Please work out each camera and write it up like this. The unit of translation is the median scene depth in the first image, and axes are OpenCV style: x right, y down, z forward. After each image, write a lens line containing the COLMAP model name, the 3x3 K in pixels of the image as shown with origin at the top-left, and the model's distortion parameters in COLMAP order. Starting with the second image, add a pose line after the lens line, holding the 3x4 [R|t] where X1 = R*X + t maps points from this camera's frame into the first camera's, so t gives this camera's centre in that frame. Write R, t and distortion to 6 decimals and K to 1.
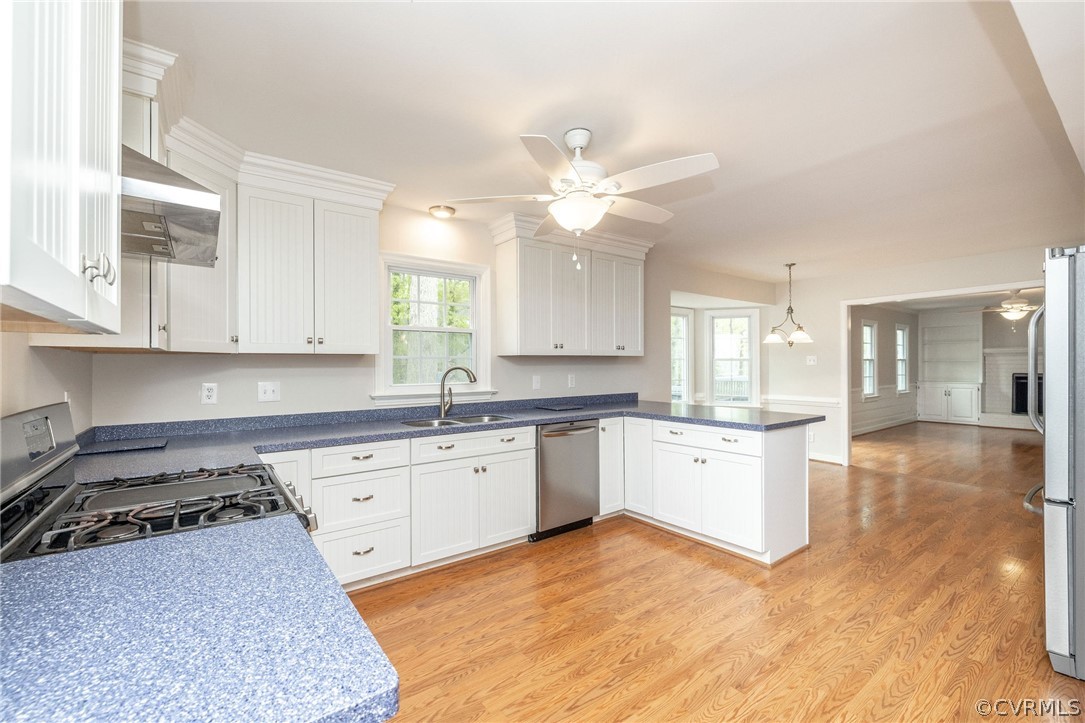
lens RADIAL K [[455.1, 0, 536.1], [0, 455.1, 361.2], [0, 0, 1]] dist [0.001674, 0.000054]
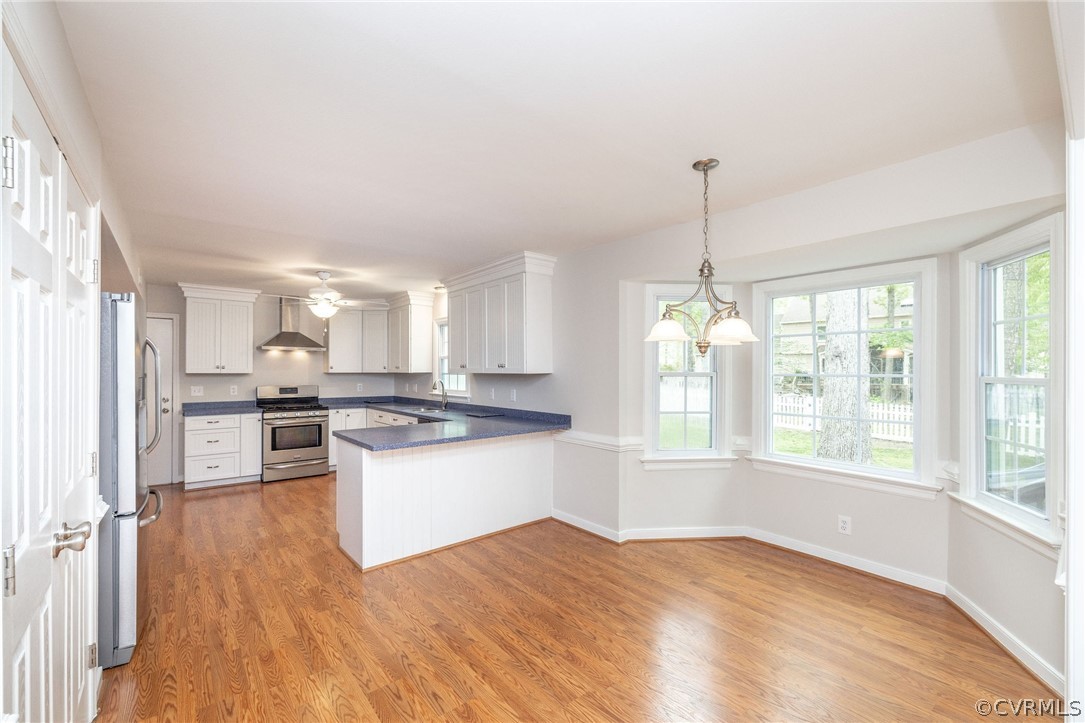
lens RADIAL K [[455.1, 0, 536.1], [0, 455.1, 361.2], [0, 0, 1]] dist [0.001674, 0.000054]
pose [[0.045049, -0.015050, -0.998871, 1.701514], [0.007009, 0.999867, -0.014749, -0.032013], [0.998960, -0.006336, 0.045149, 1.413047]]
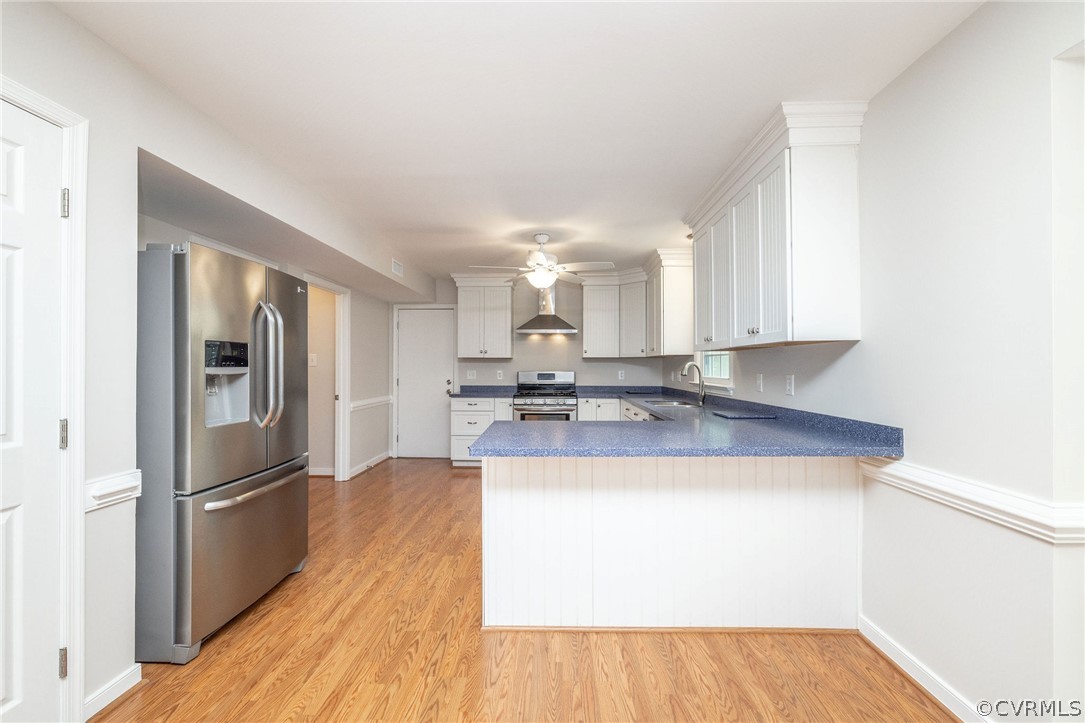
lens RADIAL K [[455.1, 0, 536.1], [0, 455.1, 361.2], [0, 0, 1]] dist [0.001674, 0.000054]
pose [[-0.623566, -0.004237, -0.781760, 1.141487], [0.008506, 0.999889, -0.012204, 0.021567], [0.781725, -0.014260, -0.623460, 1.576489]]
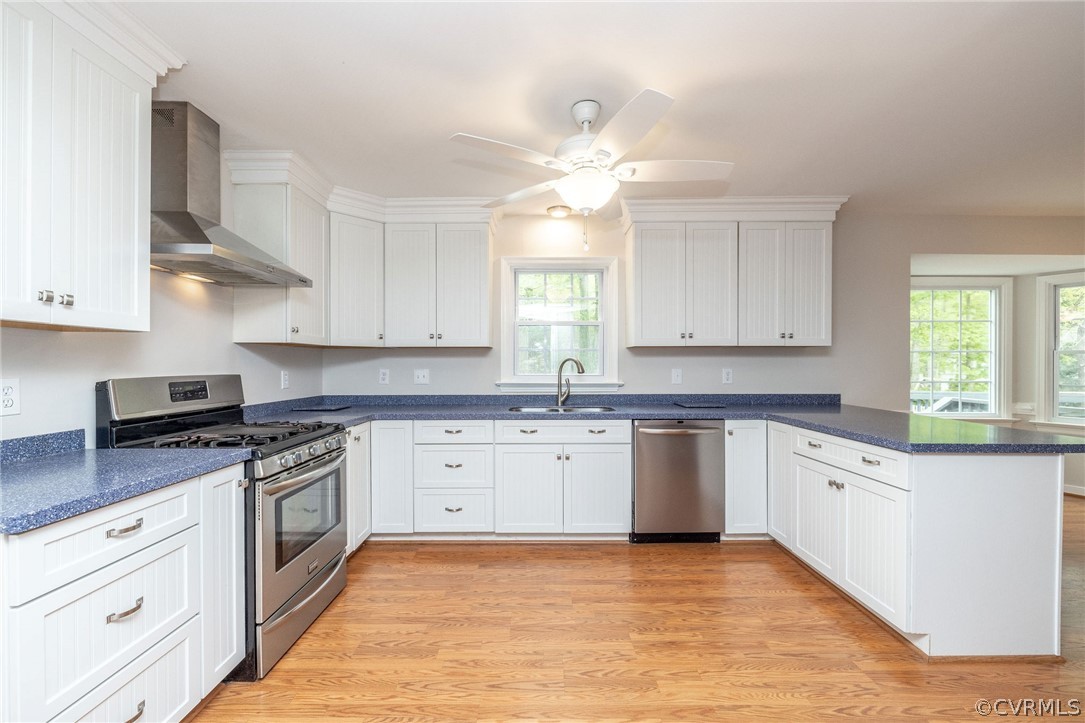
lens RADIAL K [[454.6, 0, 546.7], [0, 454.6, 362.7], [0, 0, 1]] dist [0.000797, 0.000205]
pose [[0.809235, 0.003494, -0.587475, 0.432132], [0.000415, 0.999979, 0.006519, 0.017157], [0.587485, -0.005520, 0.809216, 0.139948]]
